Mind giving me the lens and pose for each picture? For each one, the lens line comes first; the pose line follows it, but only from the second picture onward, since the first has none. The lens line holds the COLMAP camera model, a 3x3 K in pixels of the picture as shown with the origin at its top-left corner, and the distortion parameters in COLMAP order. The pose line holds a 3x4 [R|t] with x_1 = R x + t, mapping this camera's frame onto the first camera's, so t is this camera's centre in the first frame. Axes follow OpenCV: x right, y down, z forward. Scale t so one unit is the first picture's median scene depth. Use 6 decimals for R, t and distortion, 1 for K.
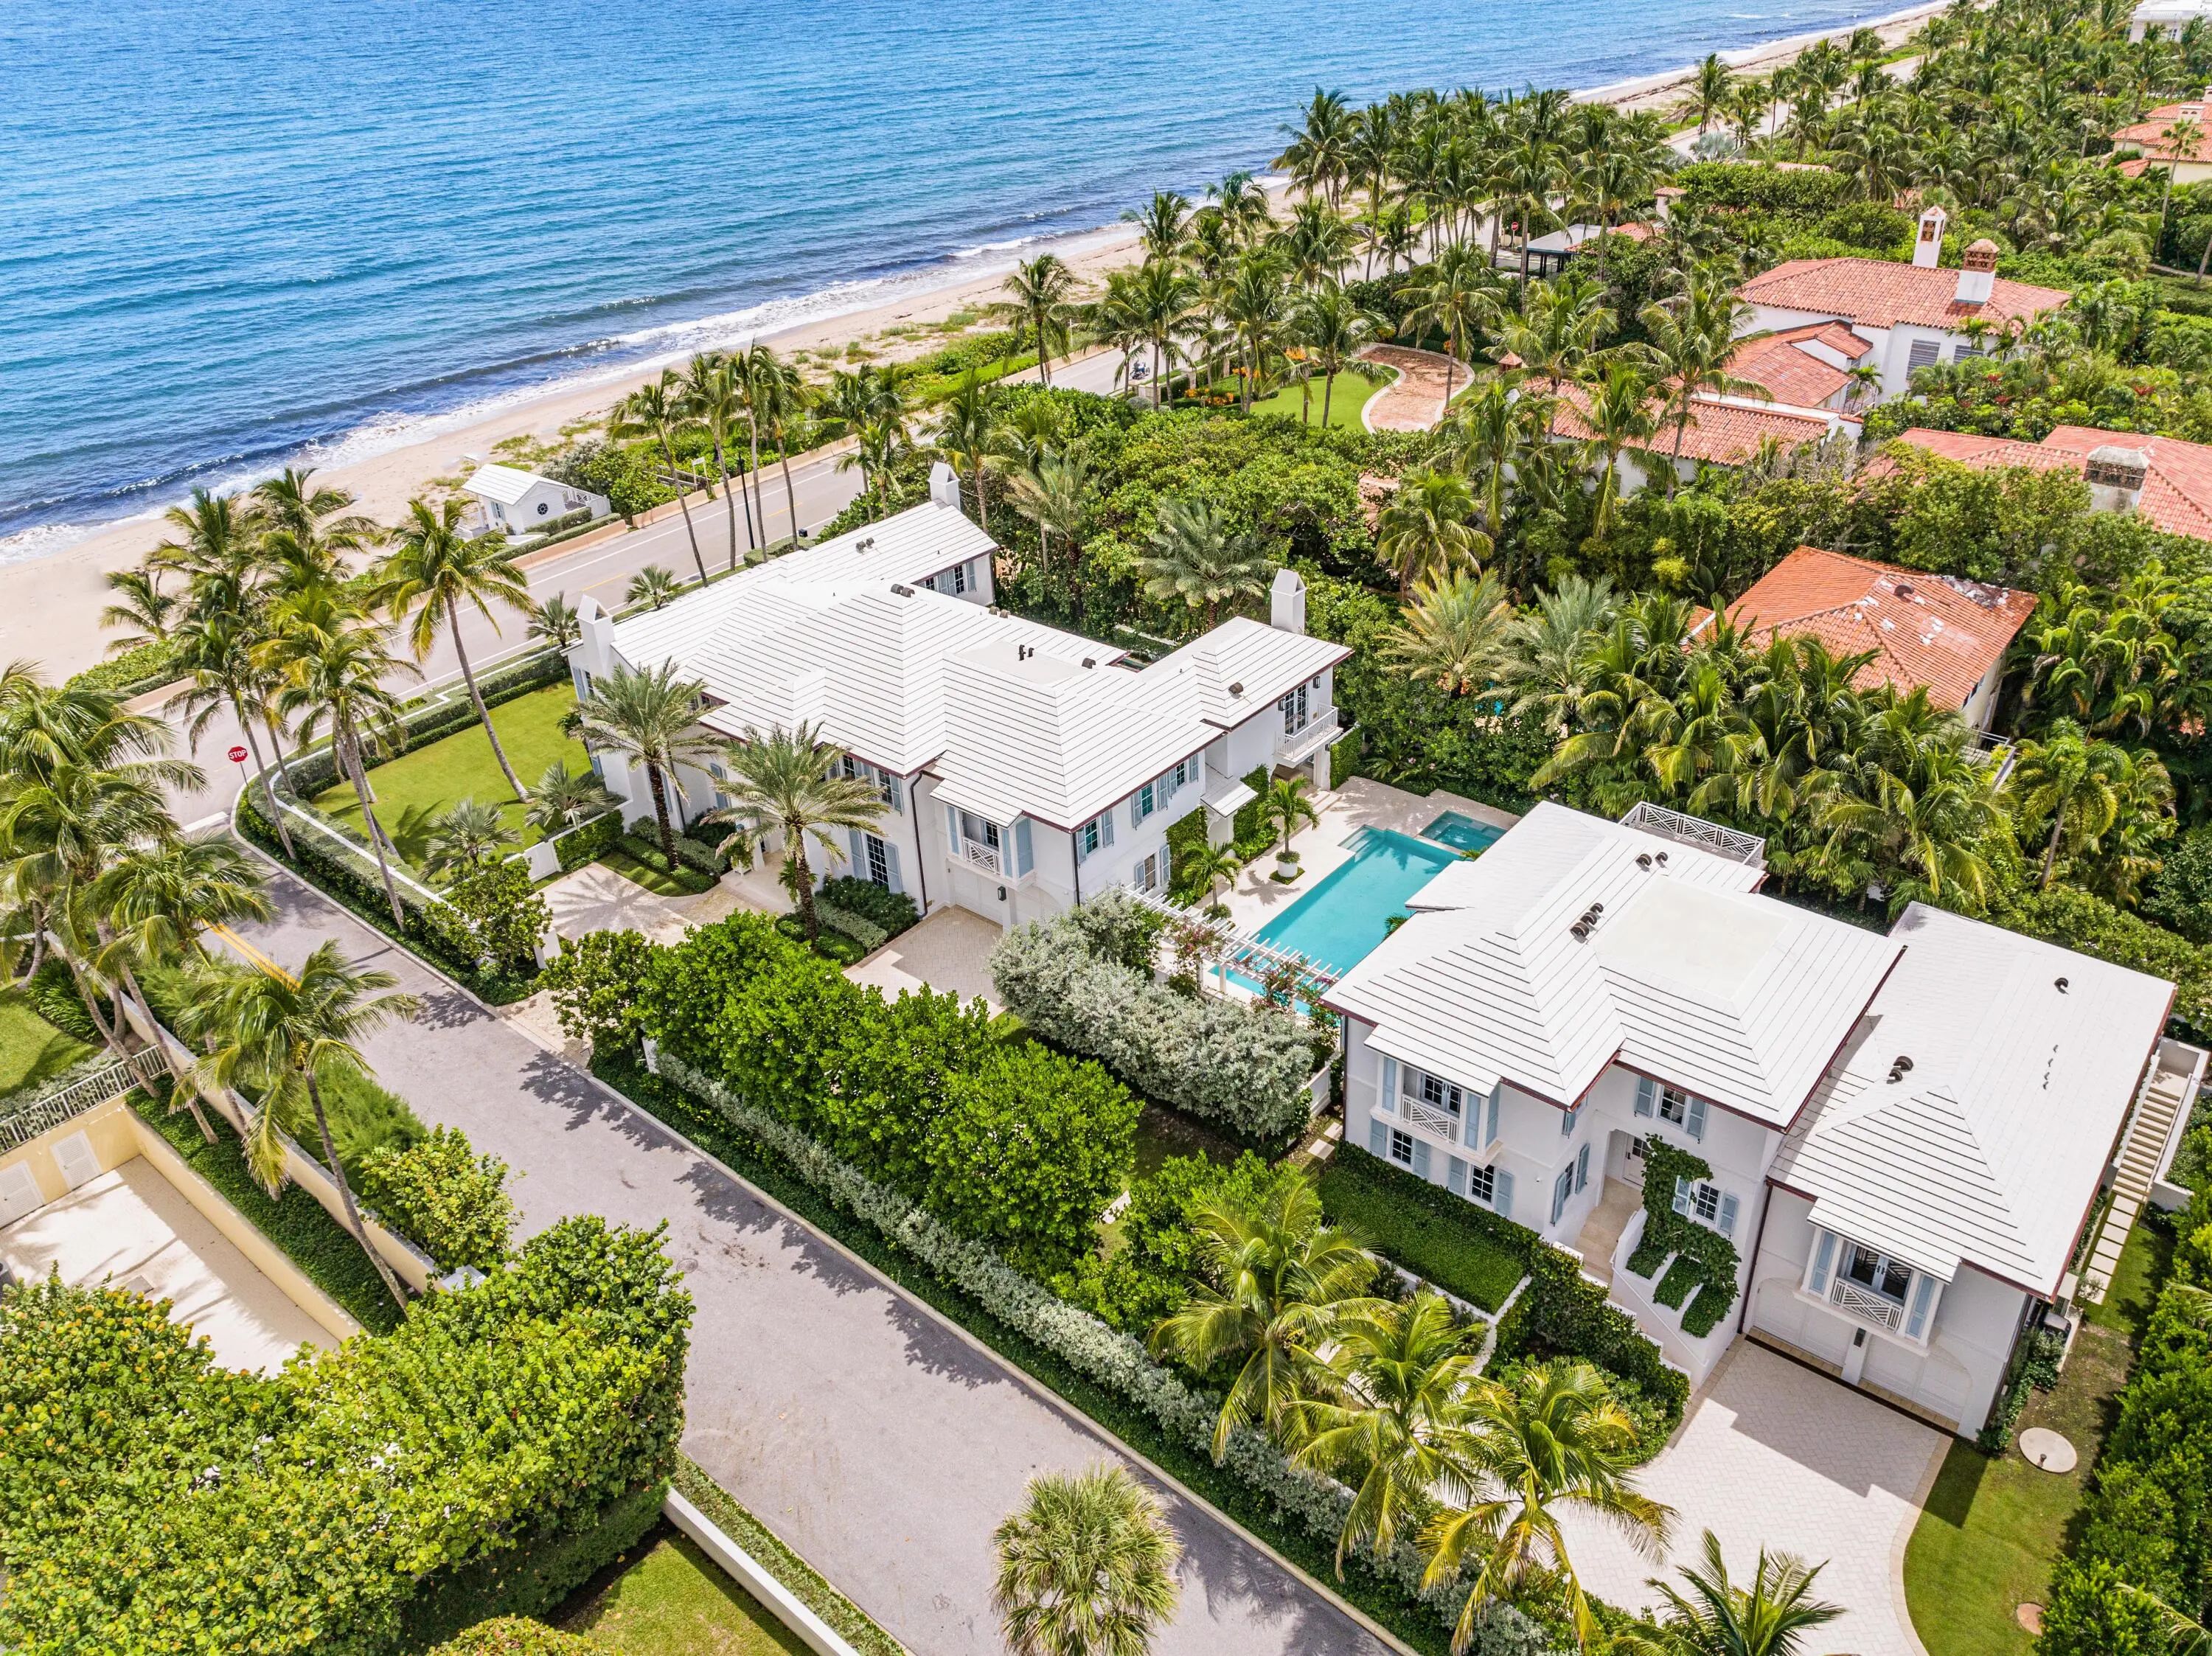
lens RADIAL K [[1612.5, 0, 1166.5], [0, 1612.5, 735.8], [0, 0, 1]] dist [-0.011968, -0.028888]
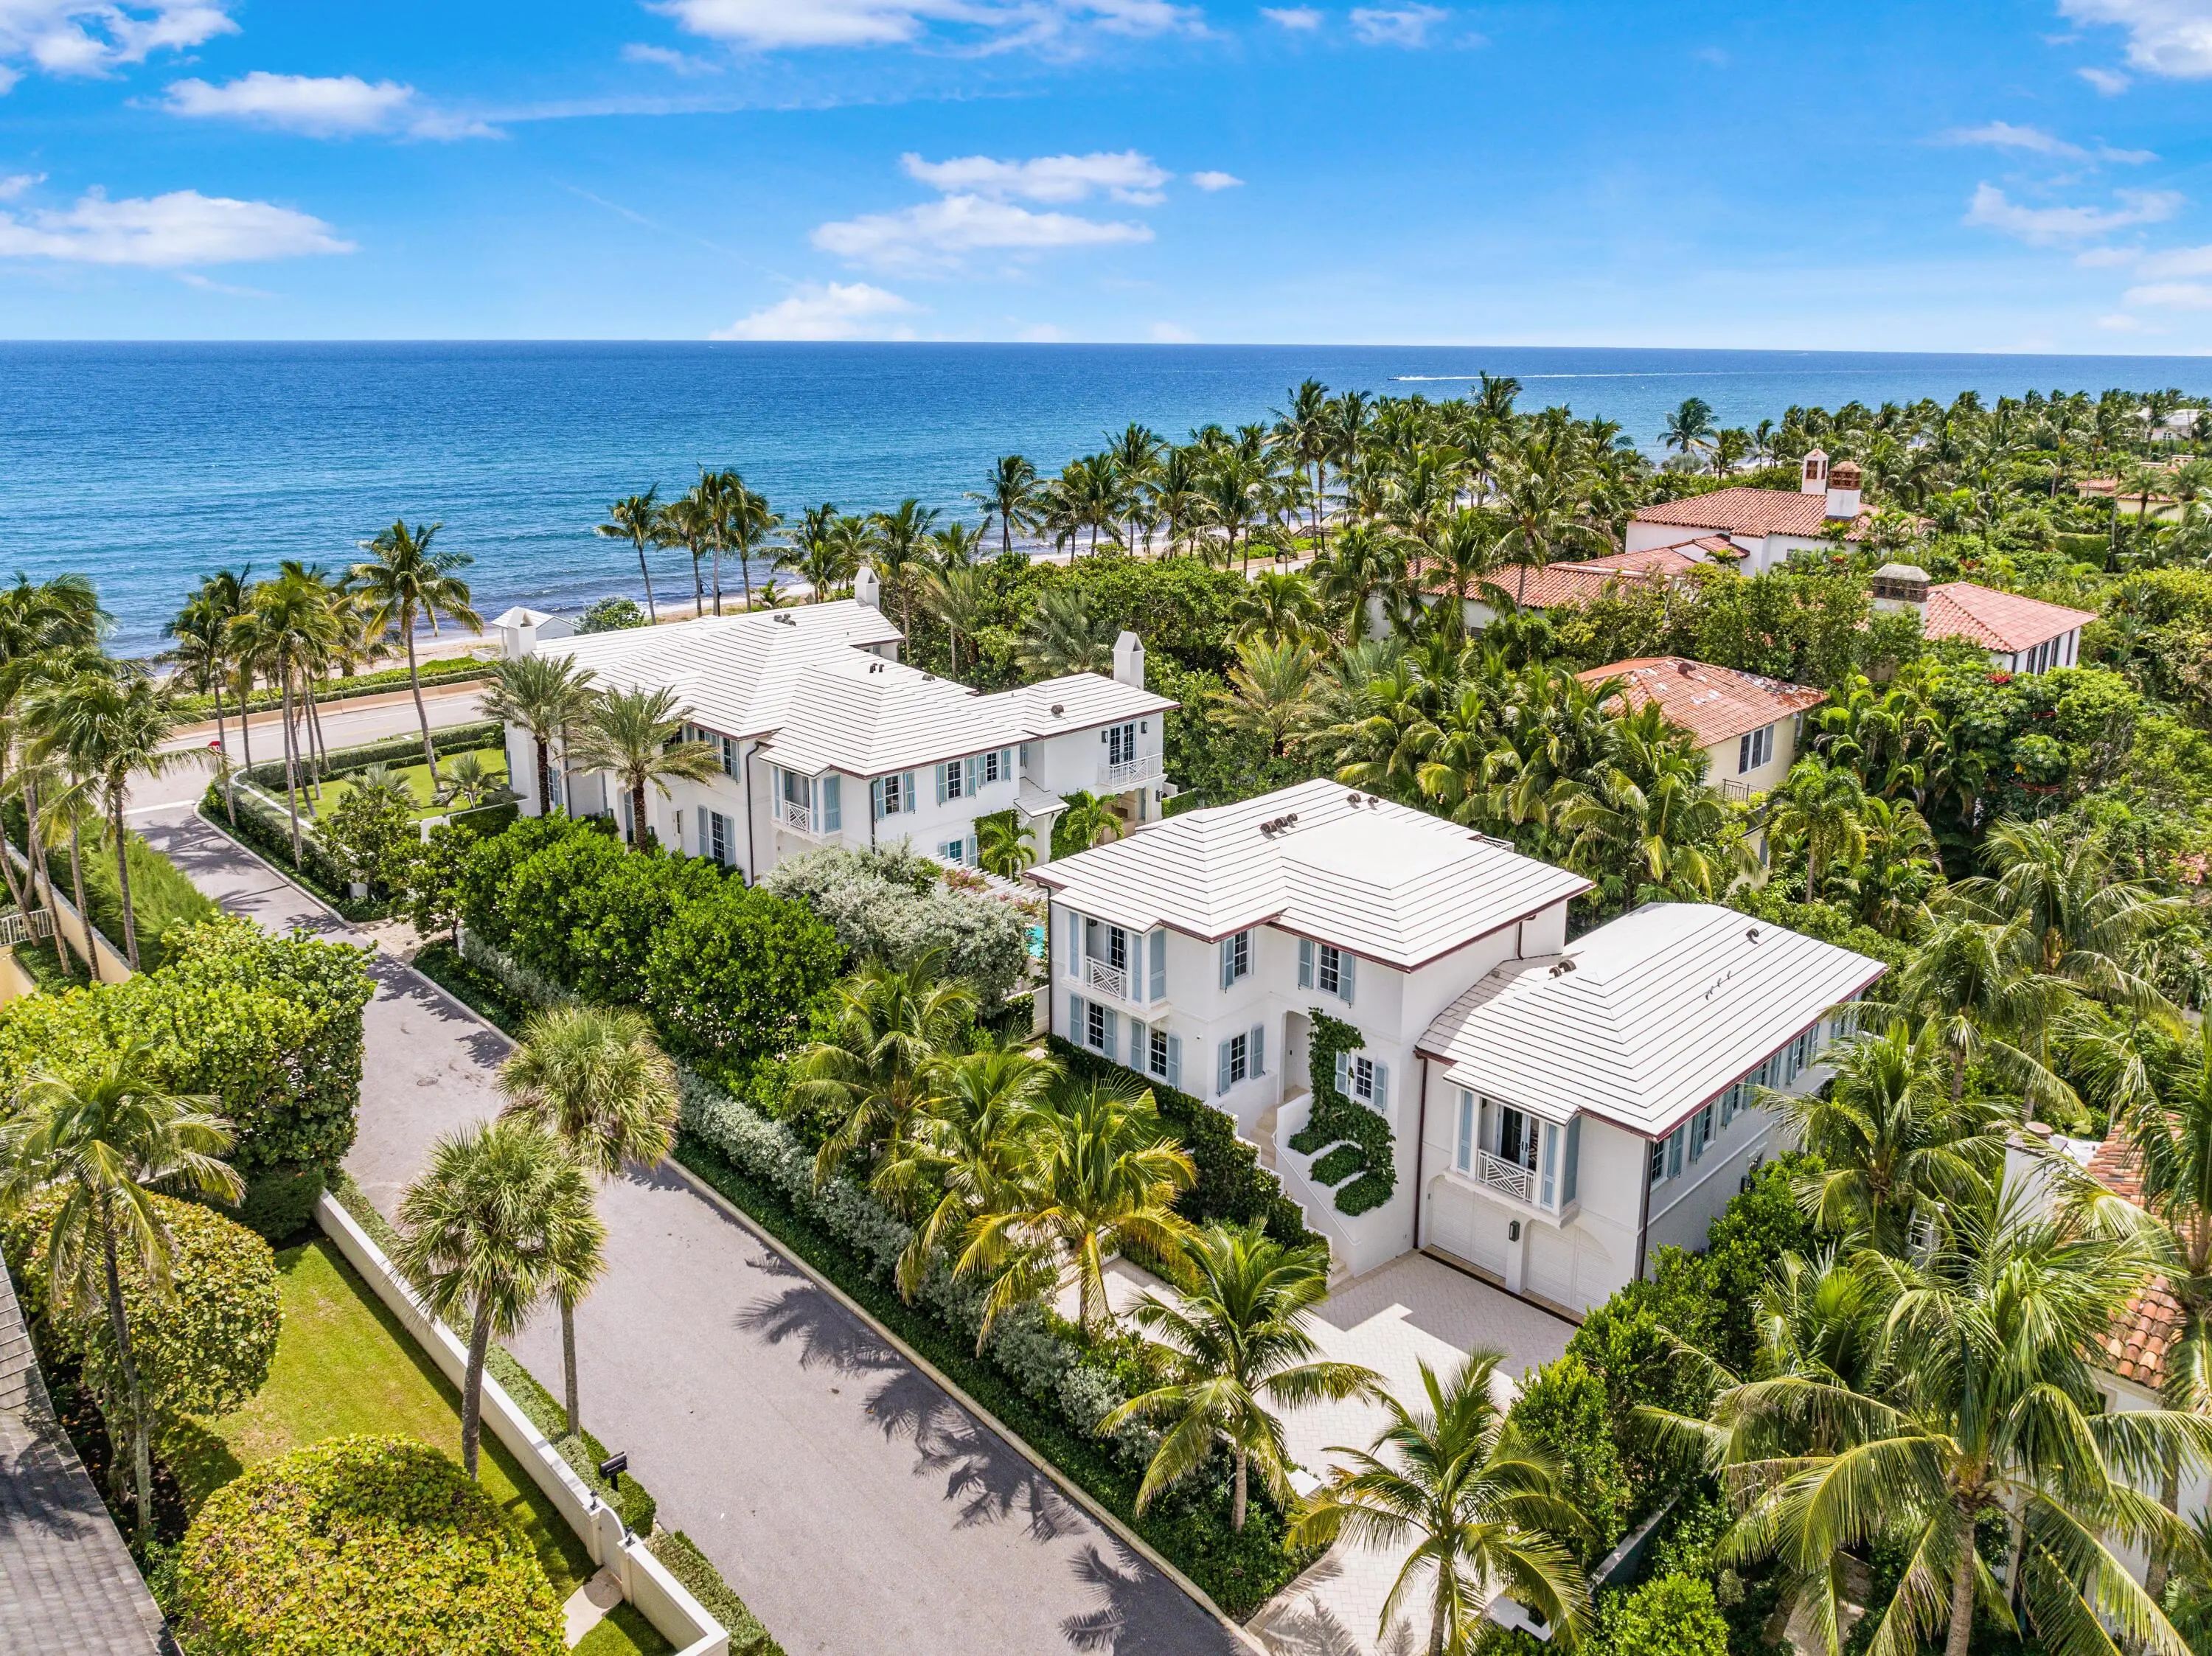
lens RADIAL K [[1596.3, 0, 1120.7], [0, 1596.3, 604.0], [0, 0, 1]] dist [-0.019462, -0.009495]
pose [[0.993272, 0.053052, -0.102940, 0.199869], [-0.083171, 0.945334, -0.315318, 0.250188], [0.080585, 0.321759, 0.943386, -0.057183]]
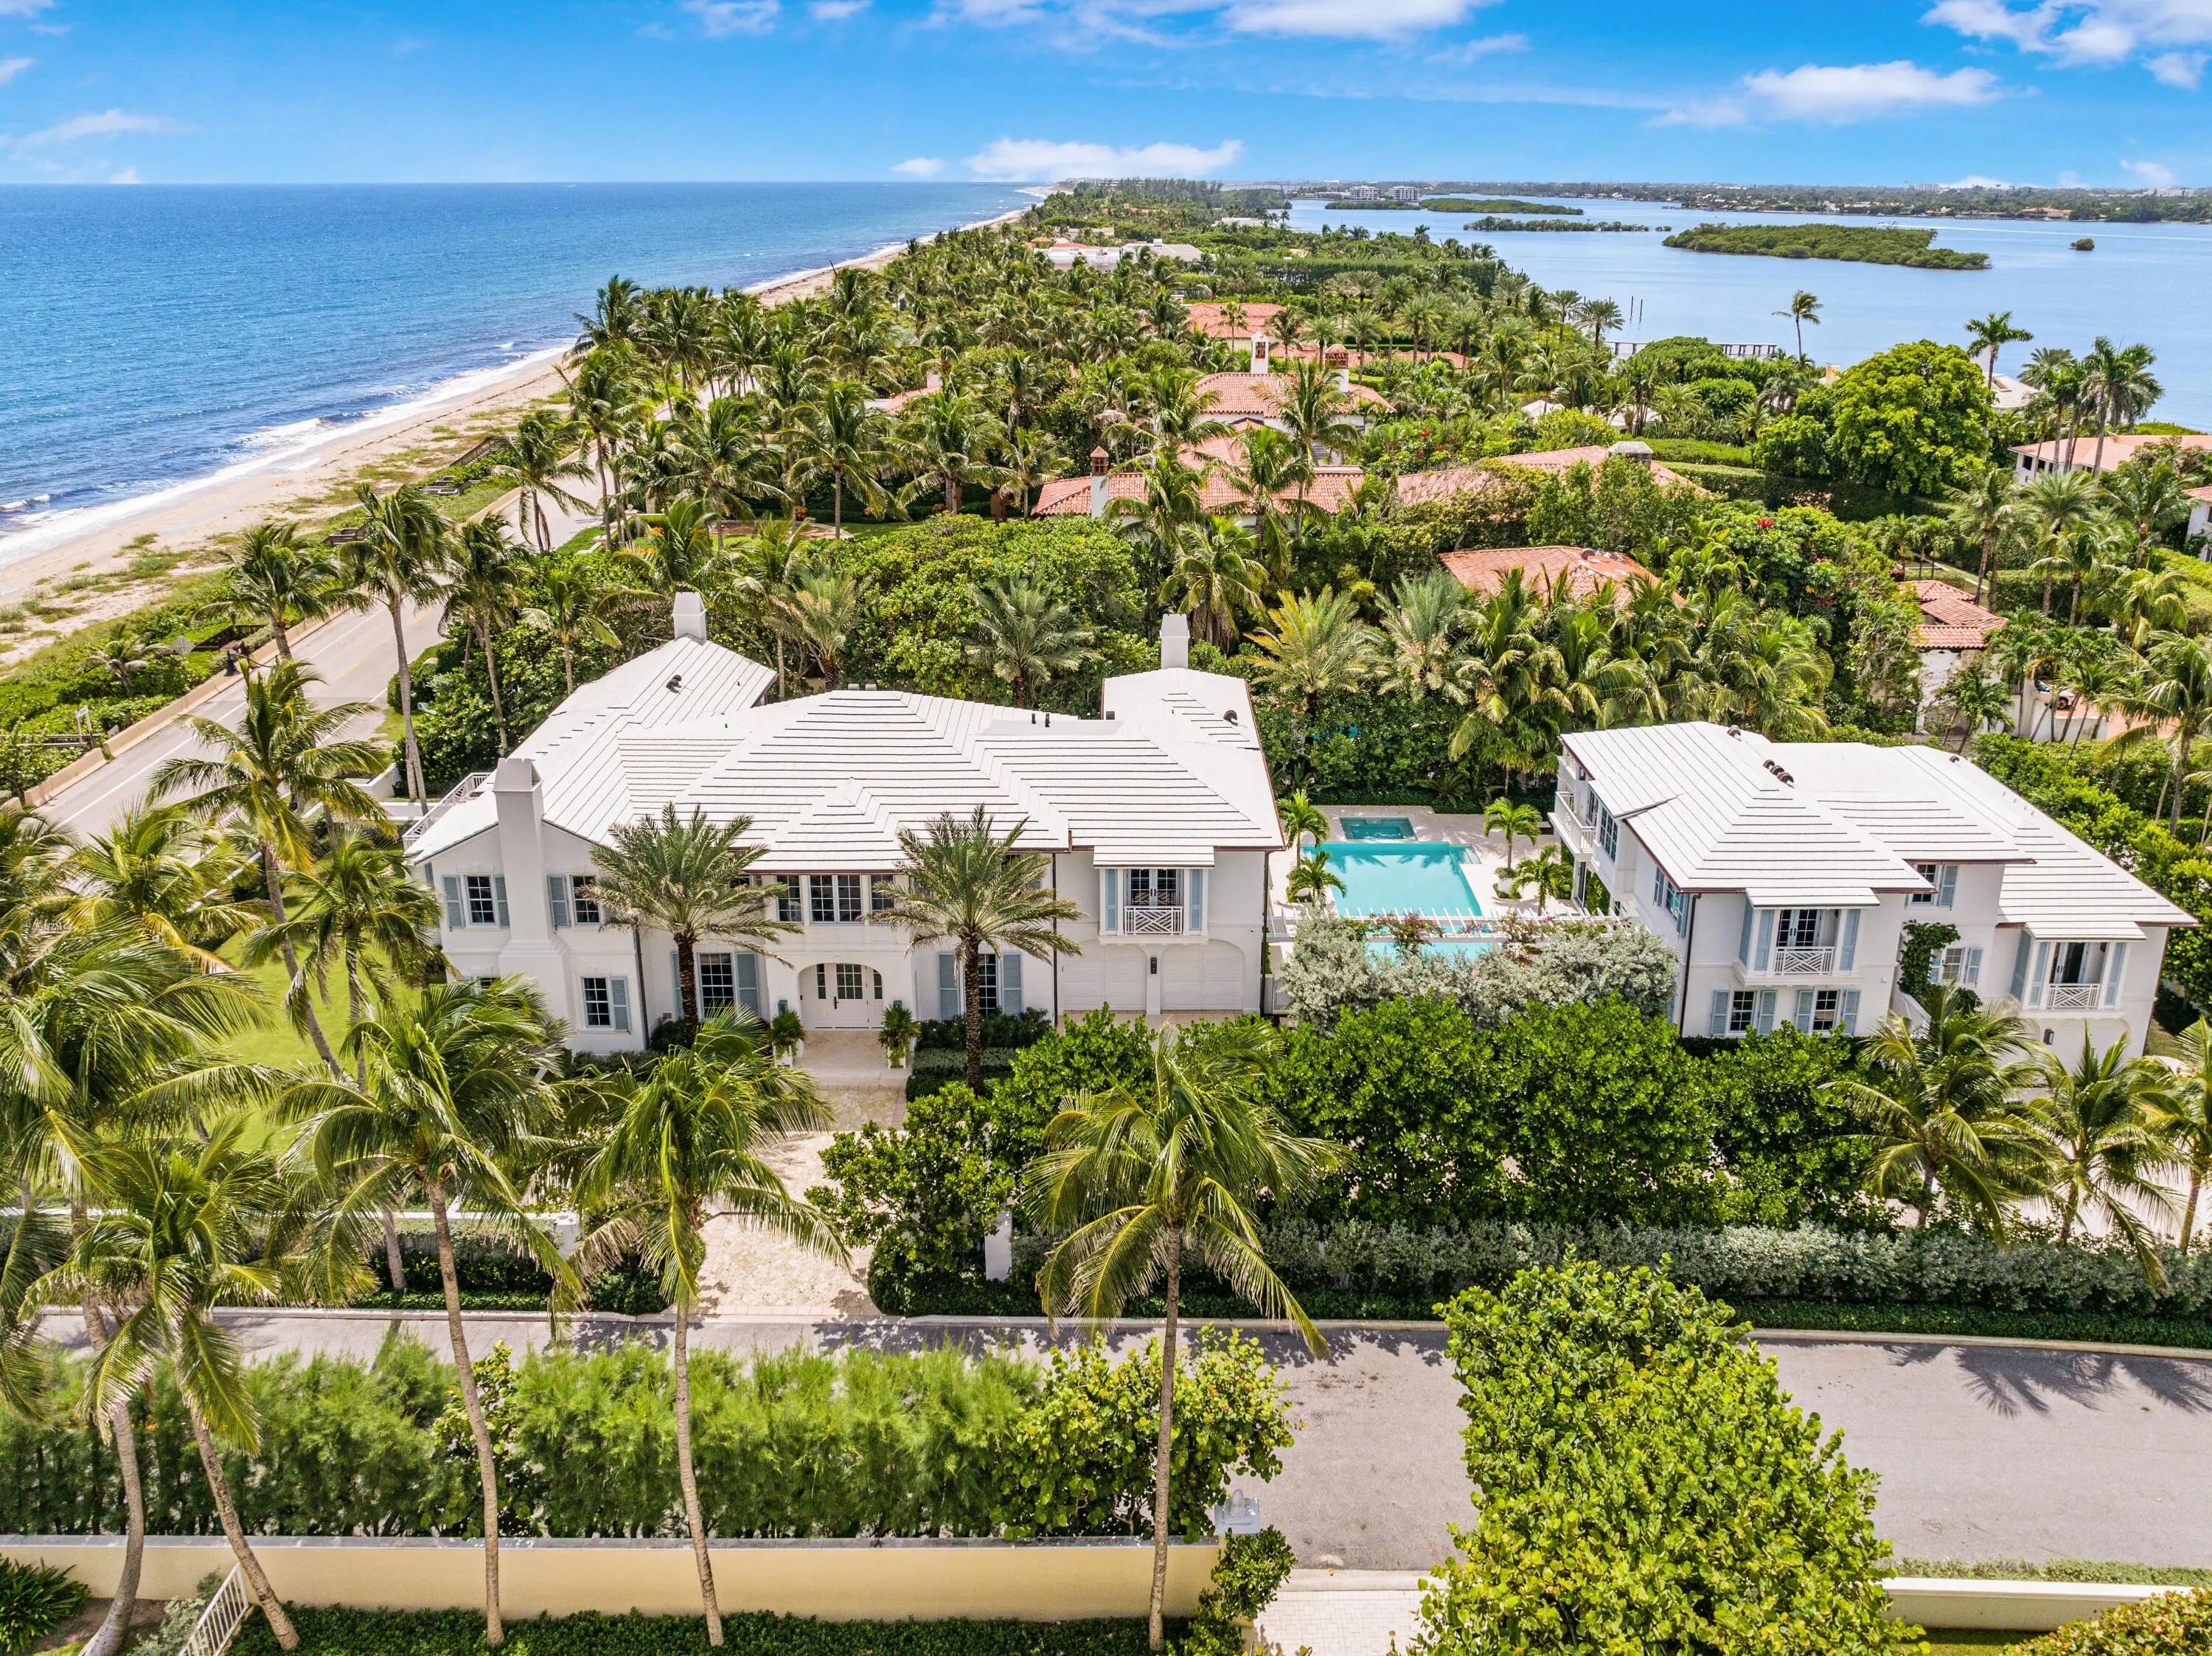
lens RADIAL K [[1584.1, 0, 1113.1], [0, 1584.1, 668.6], [0, 0, 1]] dist [-0.023673, -0.004865]
pose [[0.786419, -0.155631, 0.597766, -0.603326], [0.272069, 0.956083, -0.109011, 0.028425], [-0.554549, 0.248362, 0.794224, 0.269963]]
